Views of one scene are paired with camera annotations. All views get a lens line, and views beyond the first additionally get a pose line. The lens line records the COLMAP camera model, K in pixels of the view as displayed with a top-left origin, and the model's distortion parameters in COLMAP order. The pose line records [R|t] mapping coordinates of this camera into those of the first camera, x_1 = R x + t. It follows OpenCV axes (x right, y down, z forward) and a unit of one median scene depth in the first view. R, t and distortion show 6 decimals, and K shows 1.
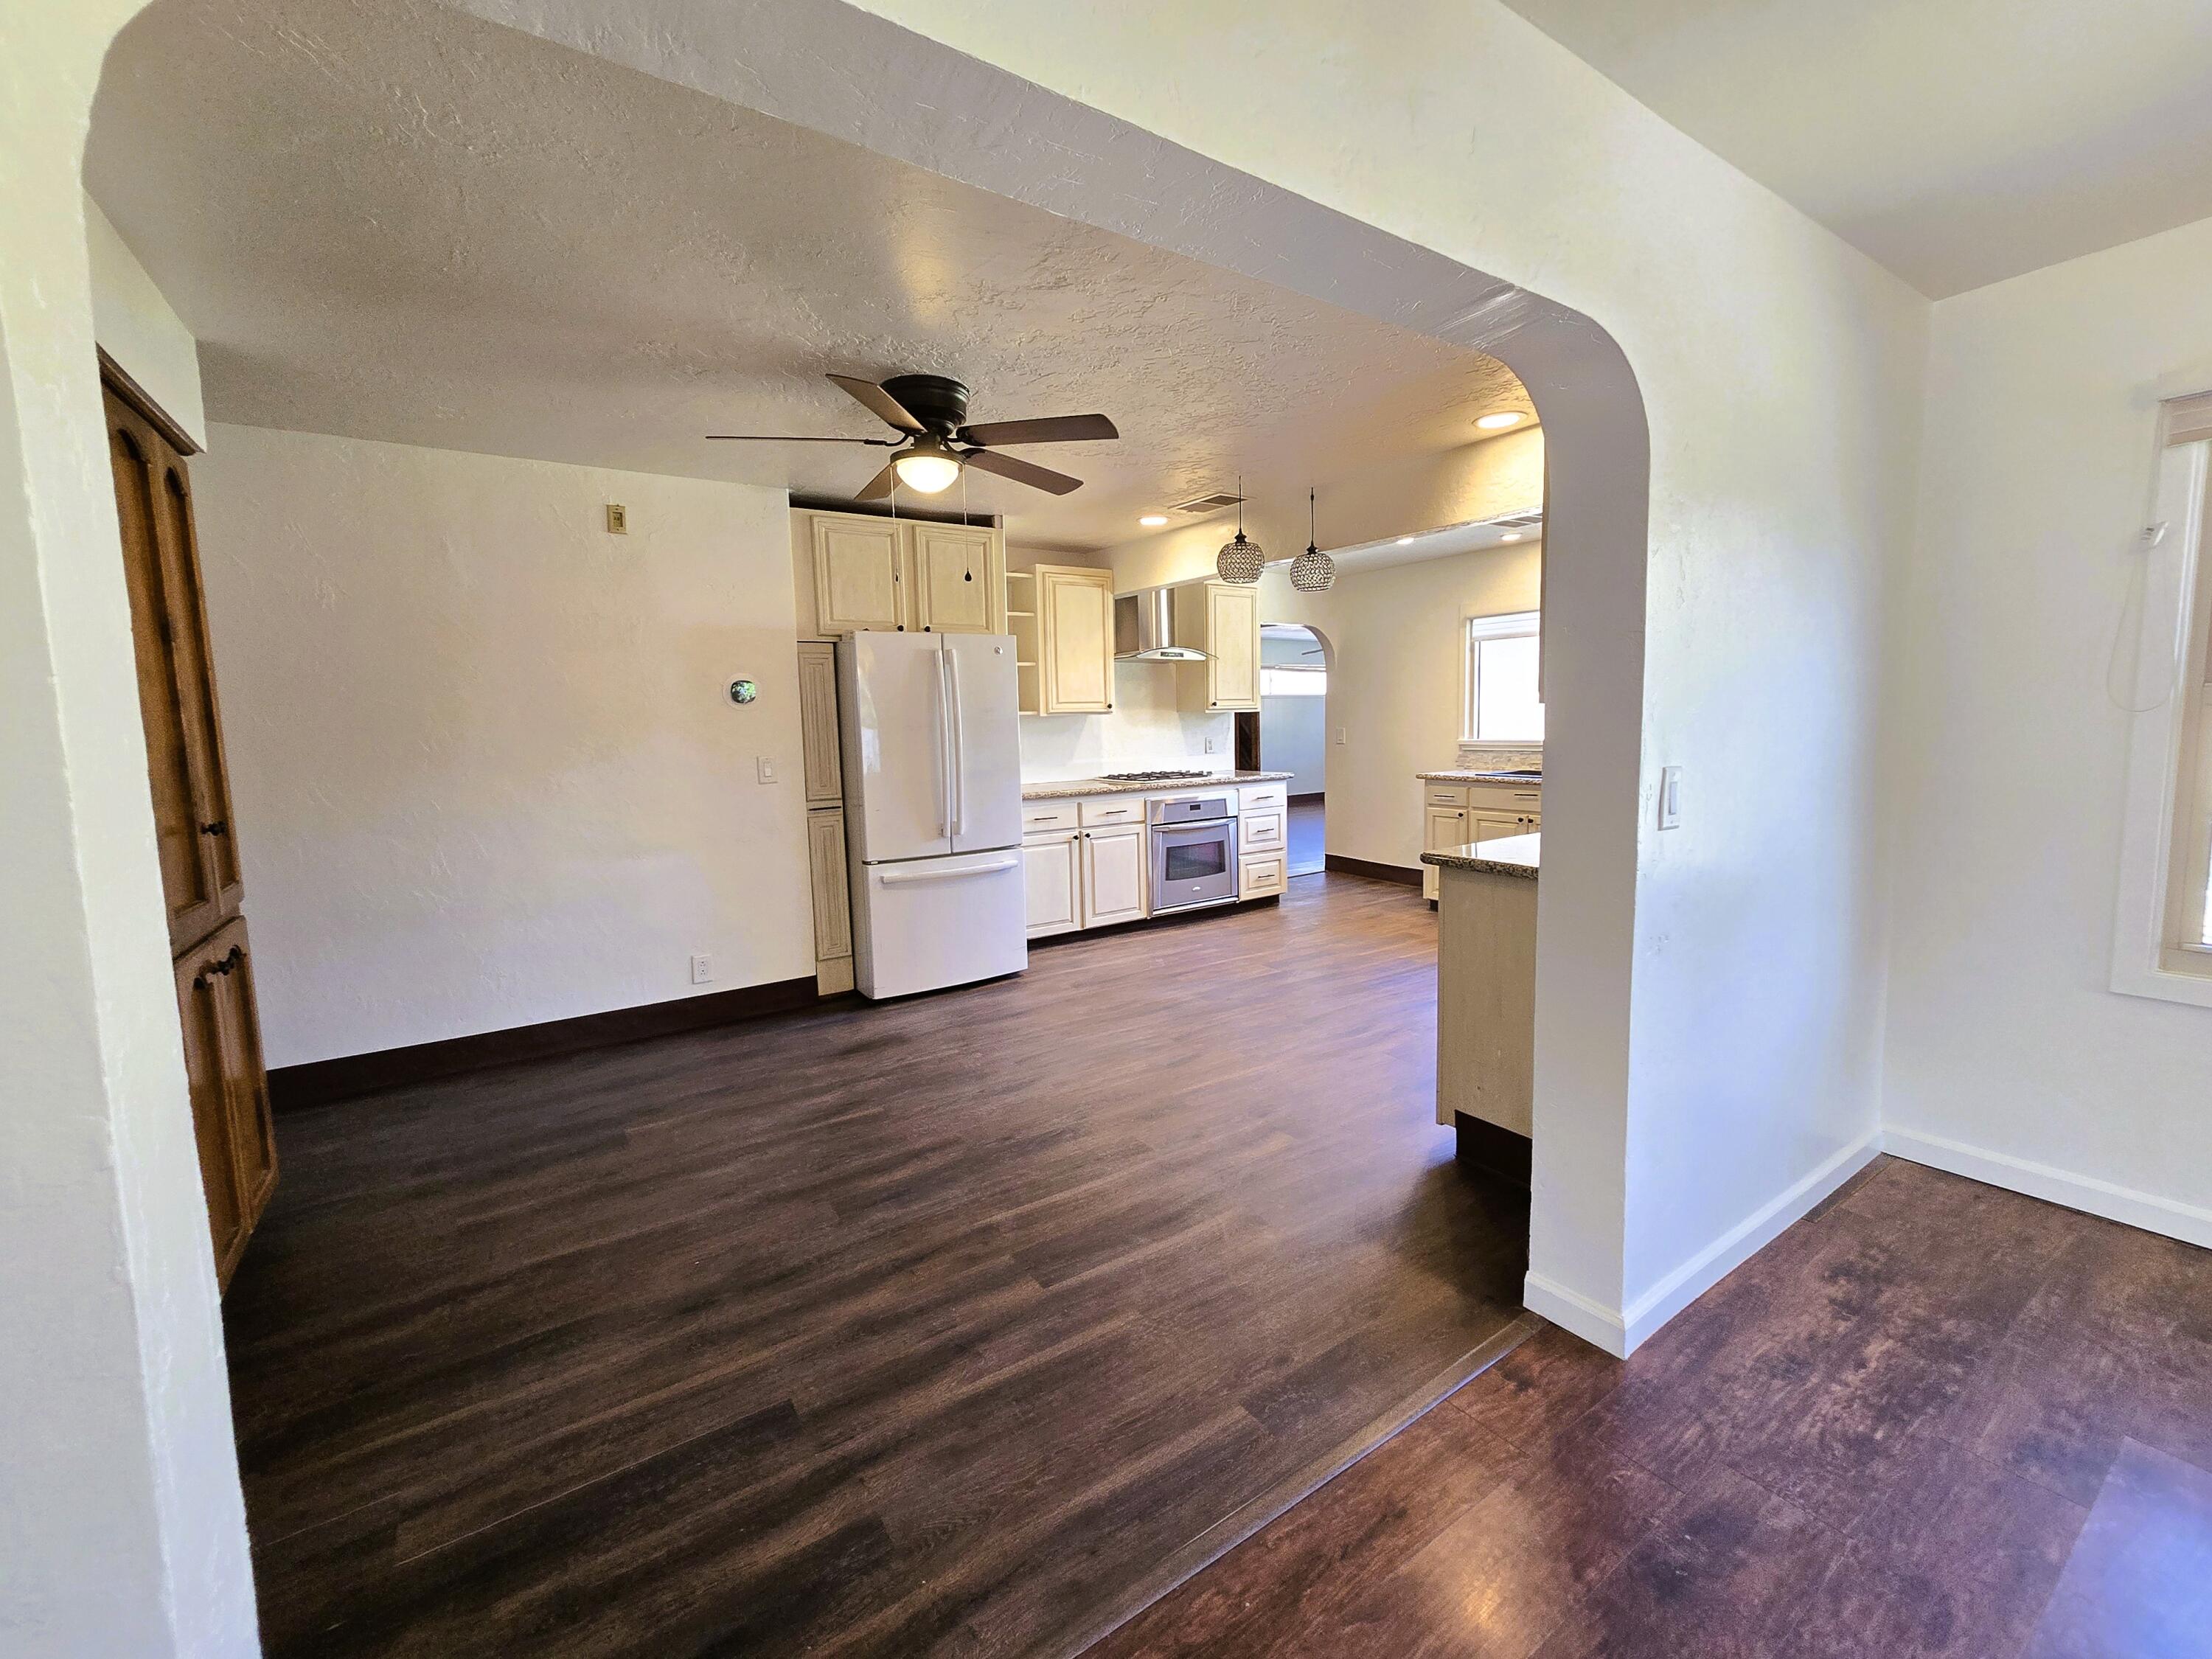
lens RADIAL K [[908.8, 0, 1110.4], [0, 908.8, 816.2], [0, 0, 1]] dist [-0.000108, -0.000610]
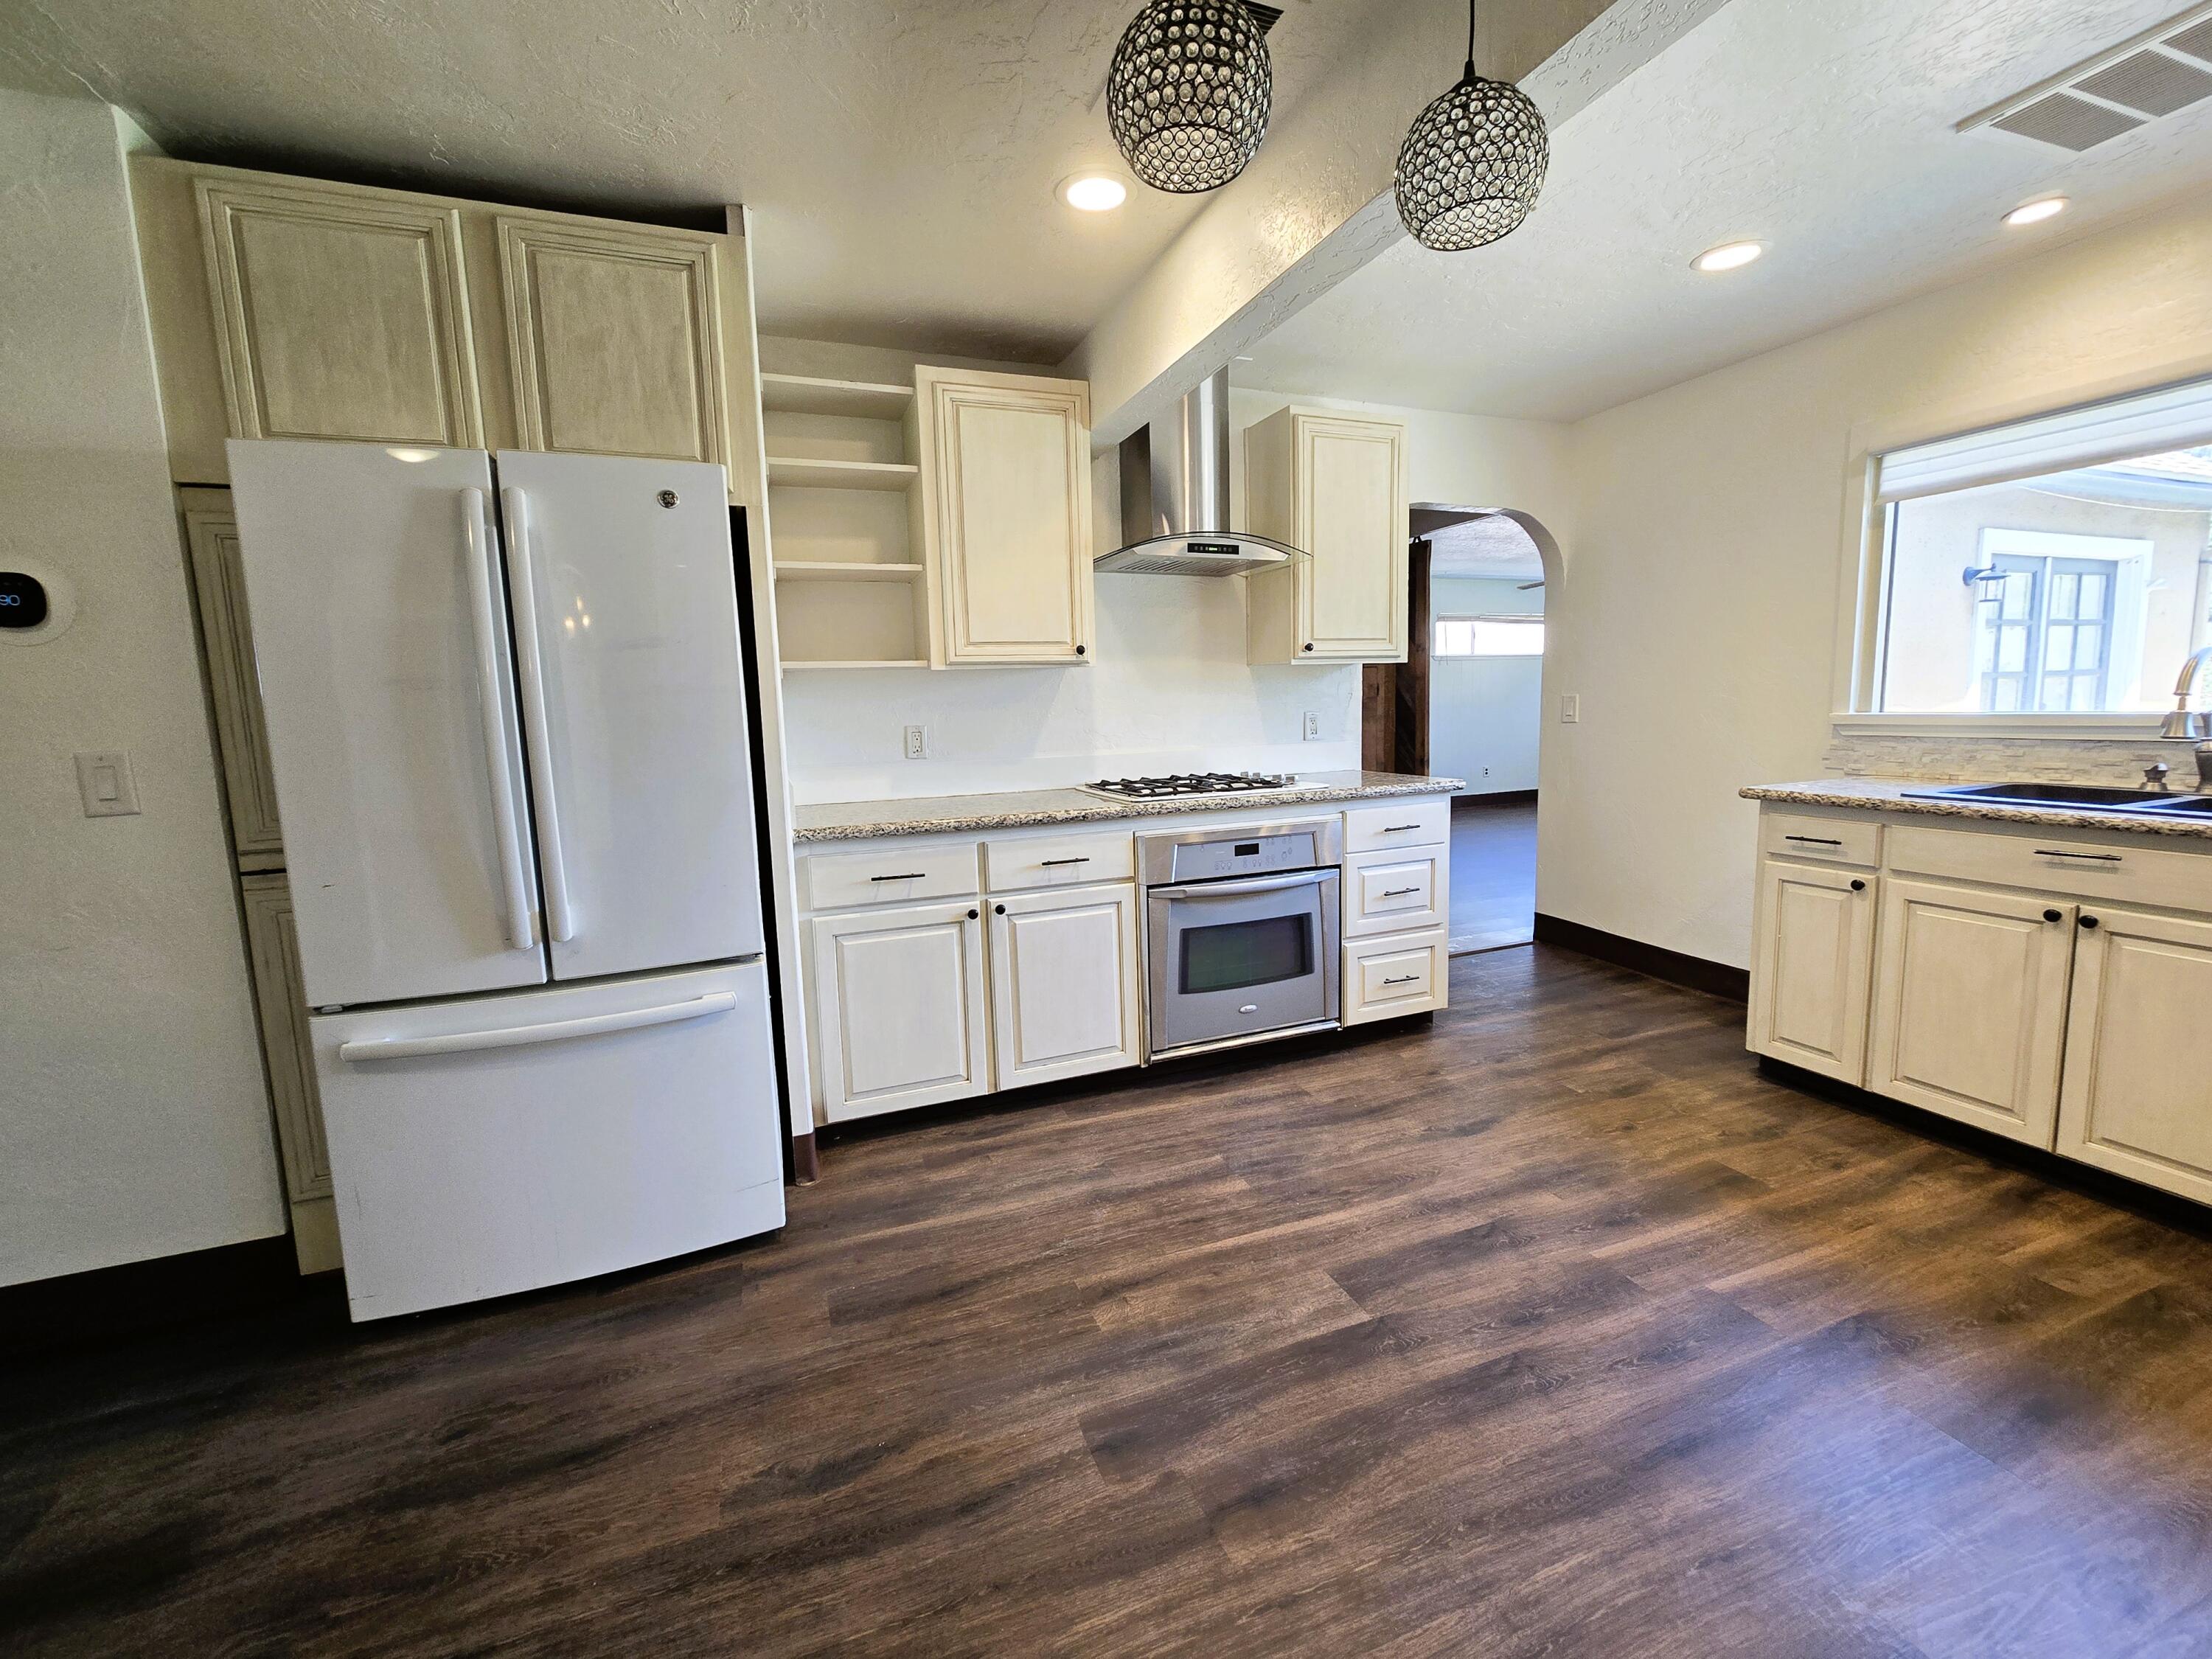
lens RADIAL K [[908.8, 0, 1110.4], [0, 908.8, 816.2], [0, 0, 1]] dist [-0.000108, -0.000610]
pose [[0.974501, 0.022729, -0.223228, 0.136325], [-0.017324, 0.999508, 0.026143, -0.041387], [0.223713, -0.021609, 0.974416, 0.510434]]
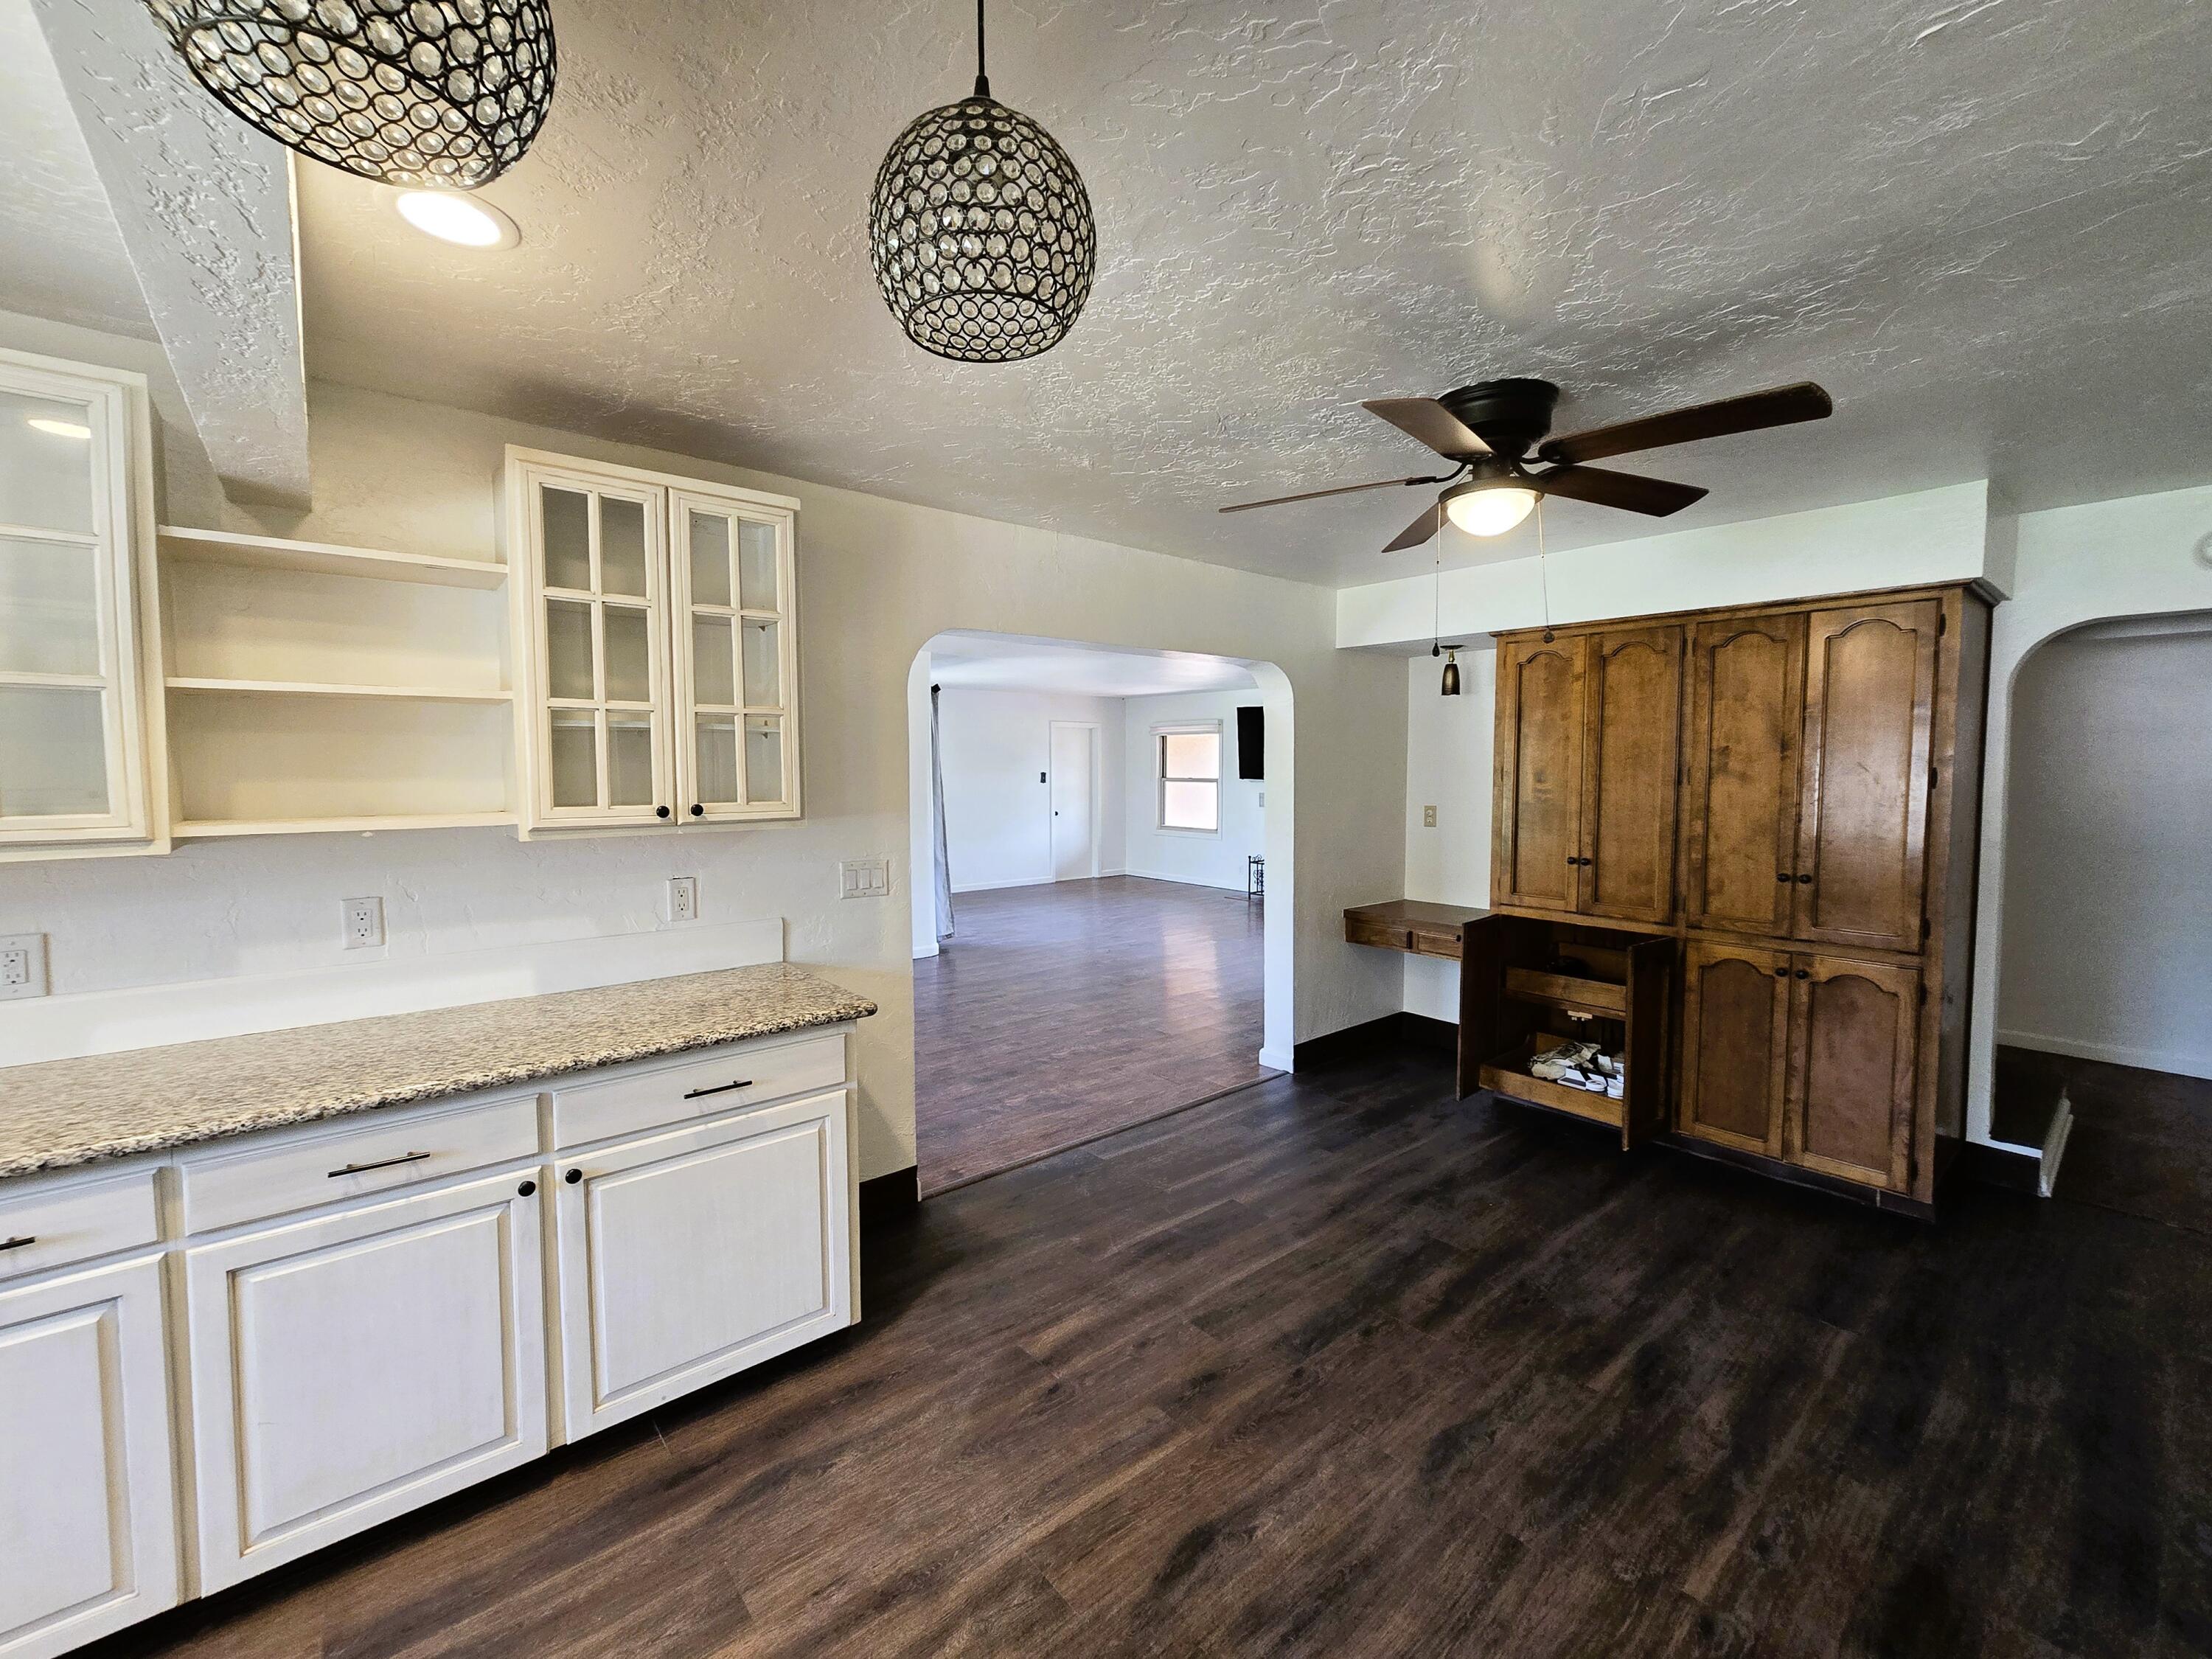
lens RADIAL K [[906.5, 0, 1112.5], [0, 906.5, 815.1], [0, 0, 1]] dist [-0.000671, 0.000101]
pose [[-0.993414, 0.030697, -0.110389, 0.100776], [0.012631, 0.986911, 0.160771, -0.128747], [0.113880, 0.158317, -0.980799, 0.883569]]
